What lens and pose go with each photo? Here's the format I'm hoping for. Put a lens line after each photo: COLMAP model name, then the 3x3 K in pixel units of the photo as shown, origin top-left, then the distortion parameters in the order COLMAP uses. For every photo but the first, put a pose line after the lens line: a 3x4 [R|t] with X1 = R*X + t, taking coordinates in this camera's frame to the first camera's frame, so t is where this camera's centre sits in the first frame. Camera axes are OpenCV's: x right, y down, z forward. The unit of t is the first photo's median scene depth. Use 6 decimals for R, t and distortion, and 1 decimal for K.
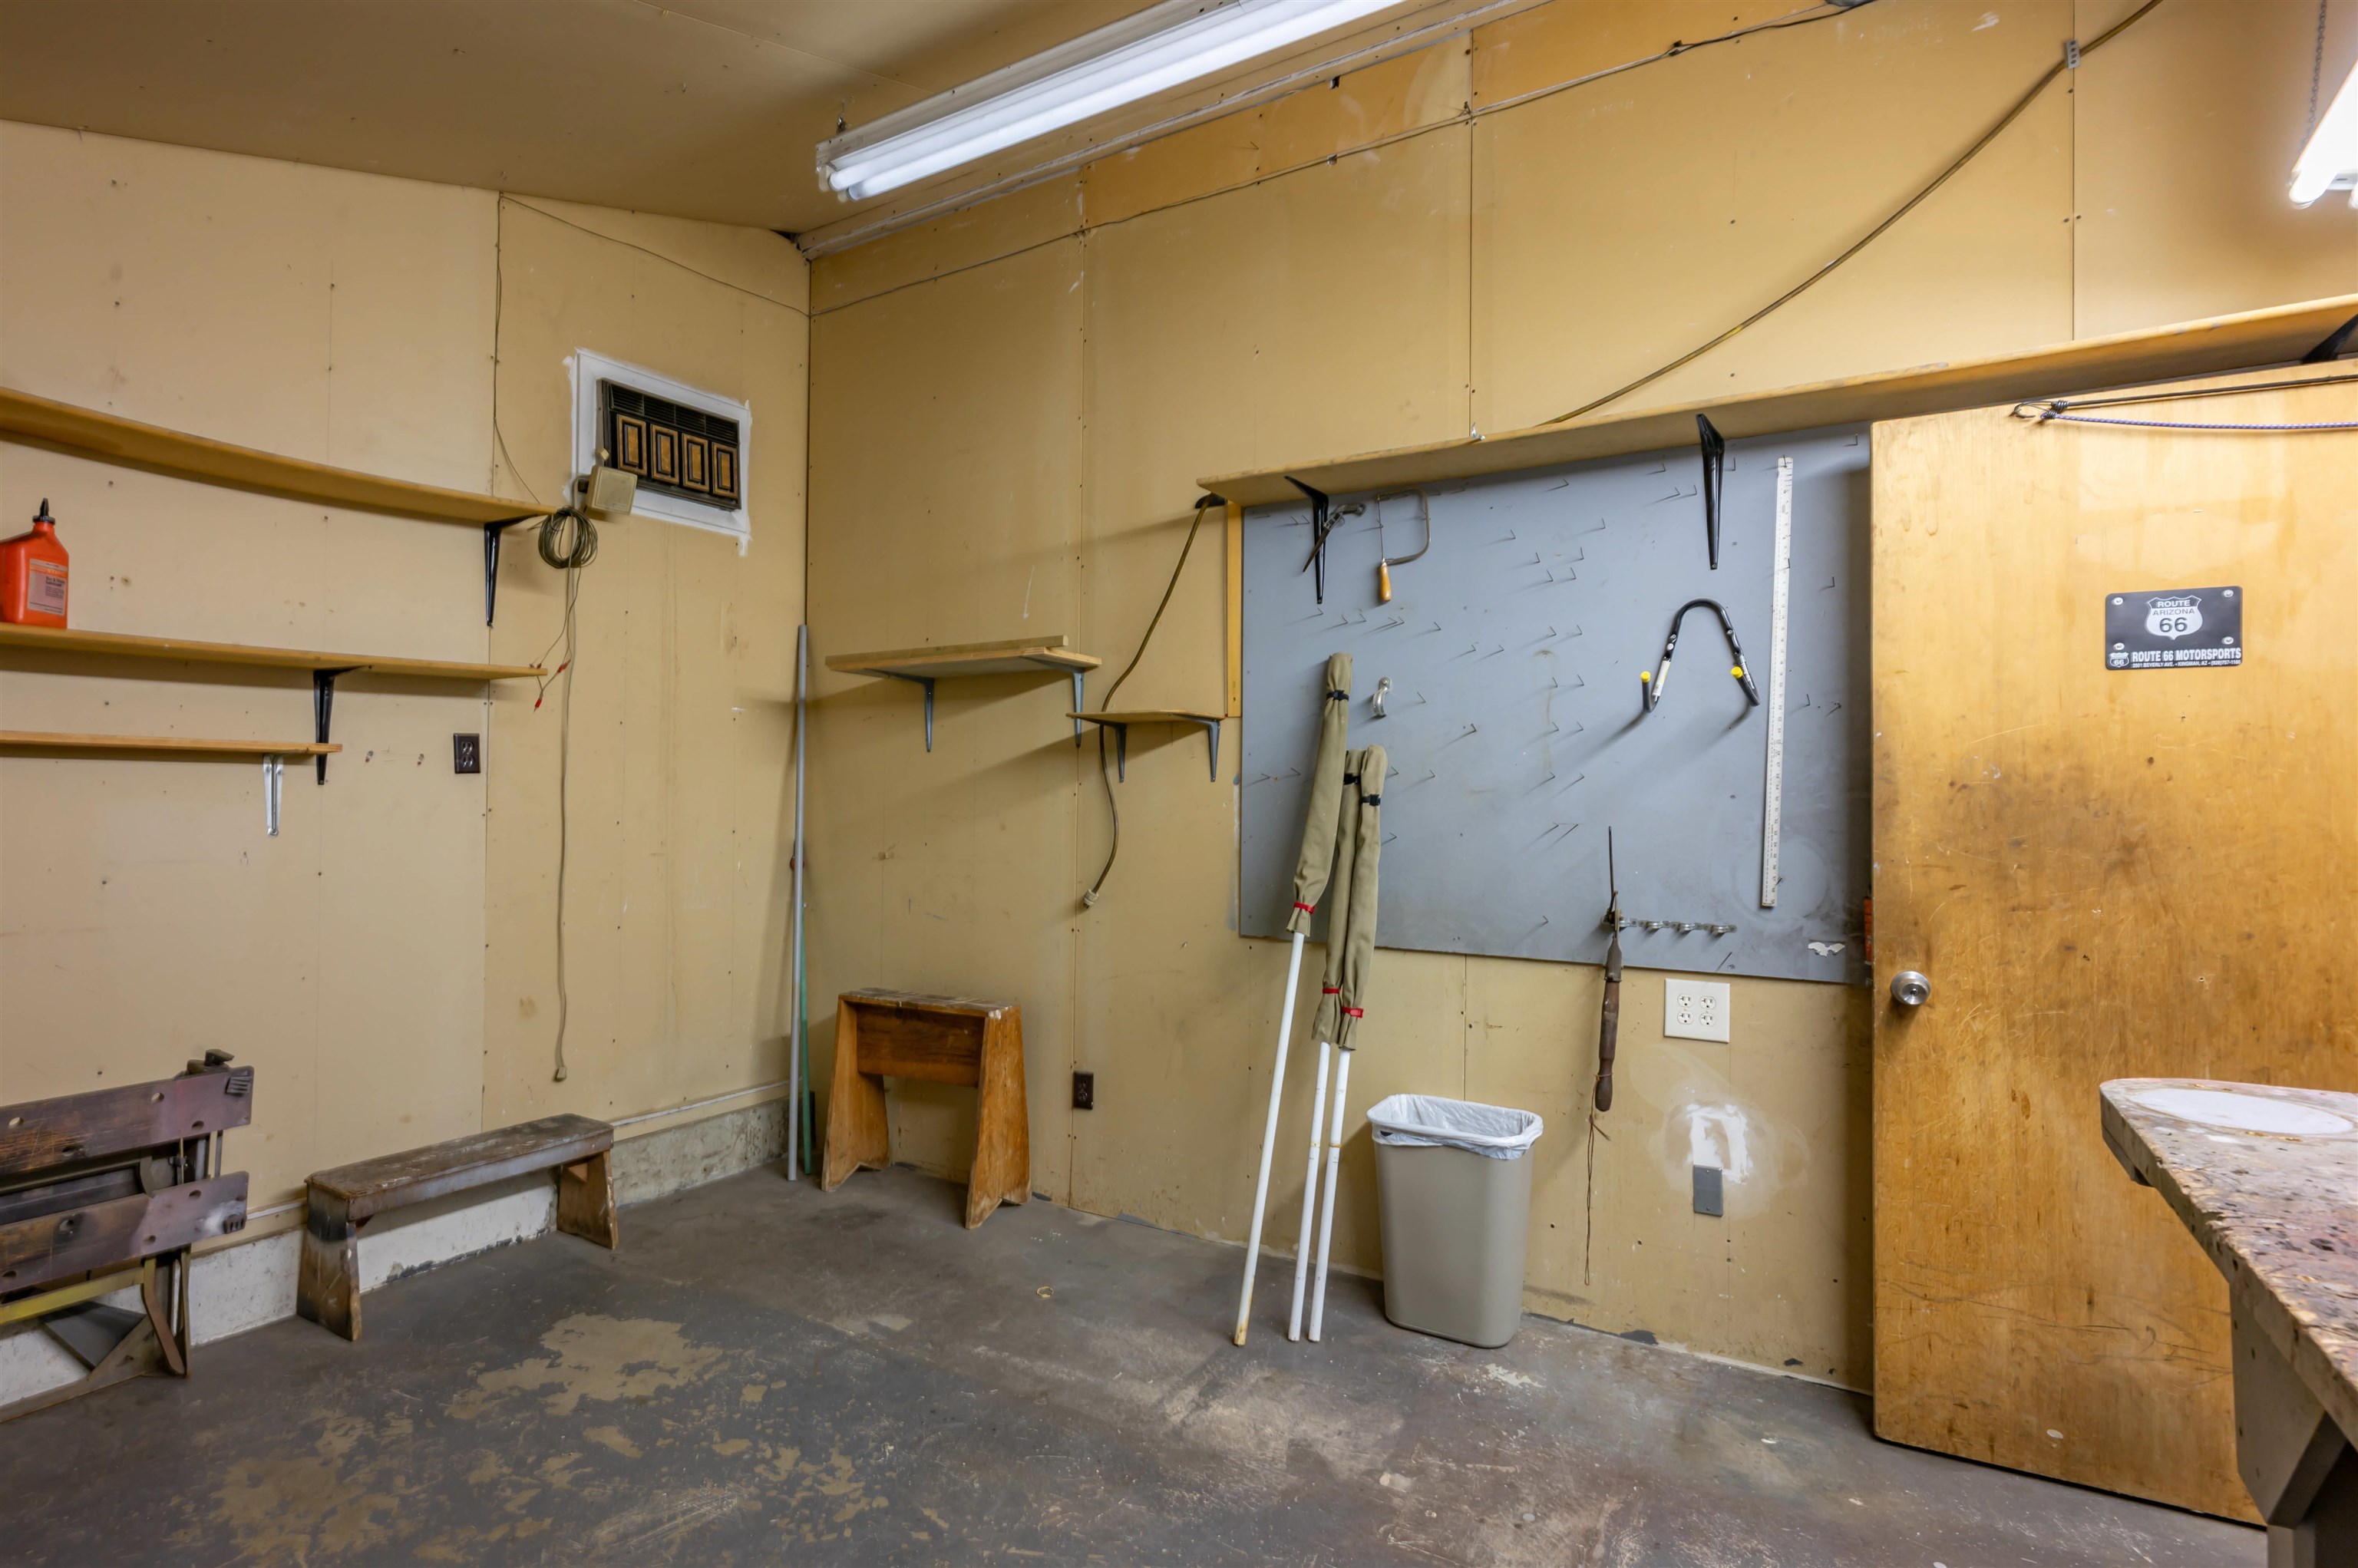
lens RADIAL K [[1150.3, 0, 1171.9], [0, 1150.3, 795.5], [0, 0, 1]] dist [0.002225, 0.001101]
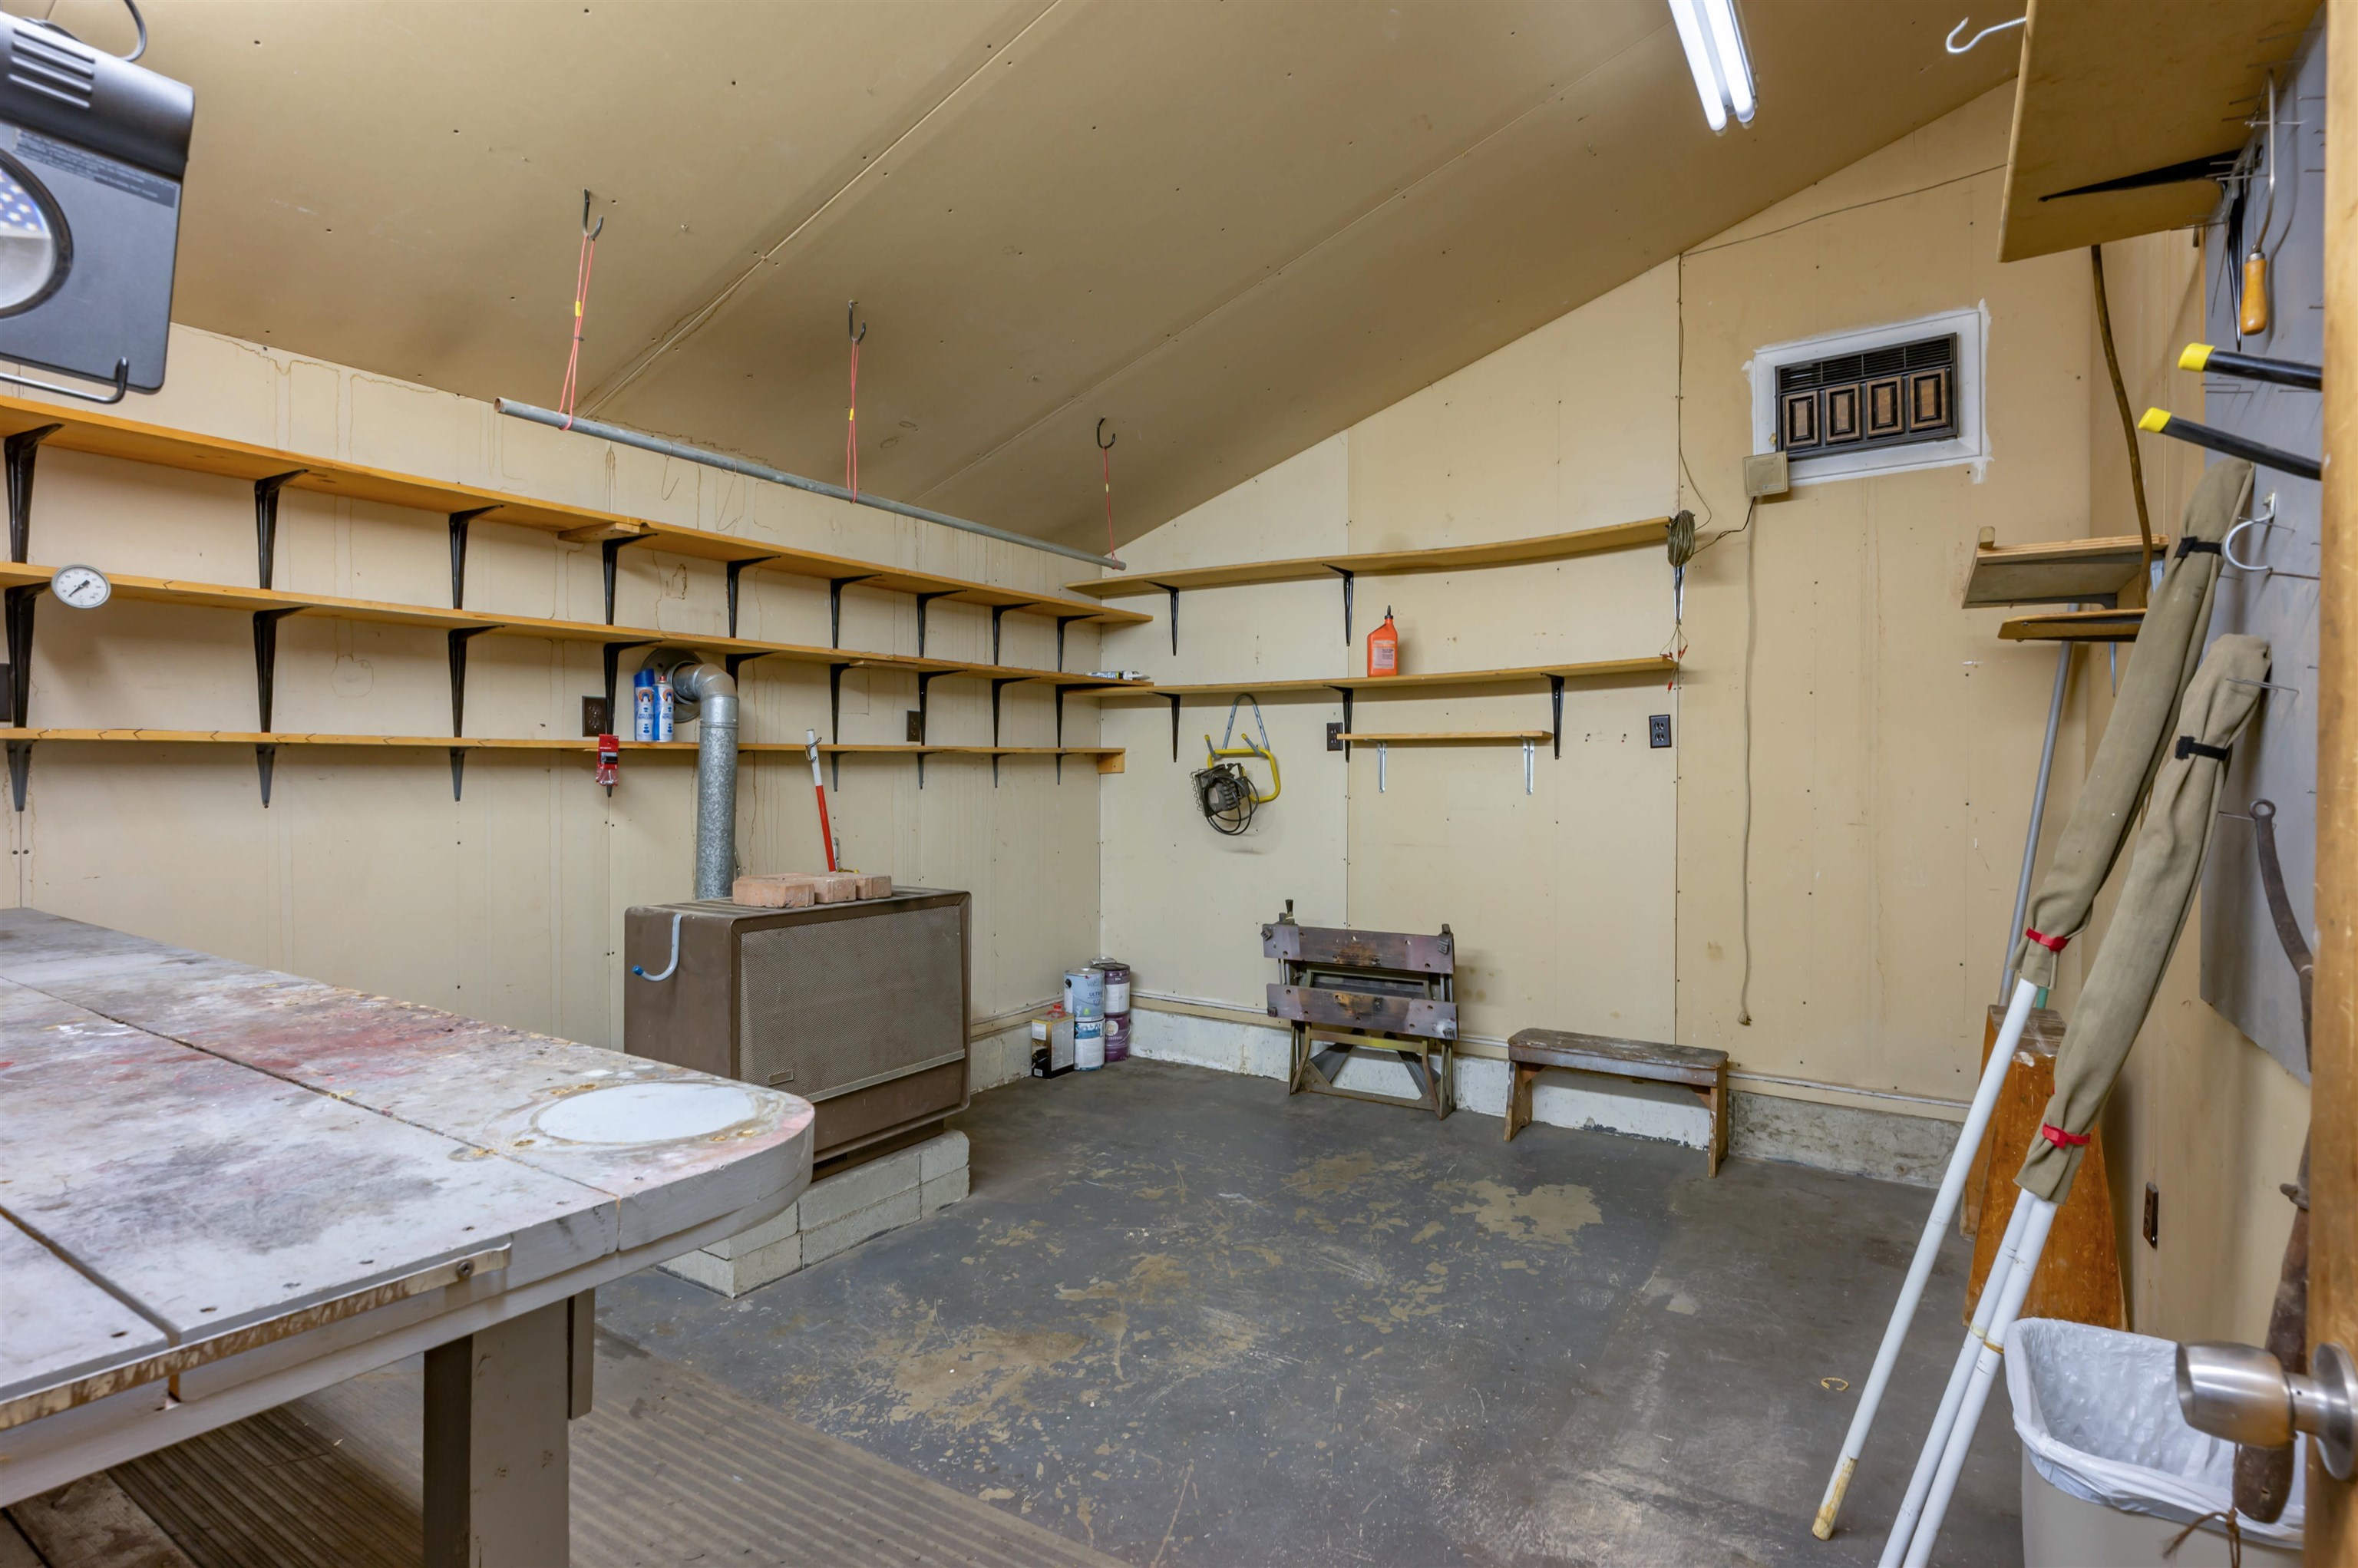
lens RADIAL K [[1129.5, 0, 1117.5], [0, 1129.5, 787.8], [0, 0, 1]] dist [-0.005601, 0.000483]
pose [[-0.056417, 0.006906, -0.998383, 0.790937], [0.004460, 0.999968, 0.006664, 0.016976], [0.998397, -0.004077, -0.056446, 0.637288]]
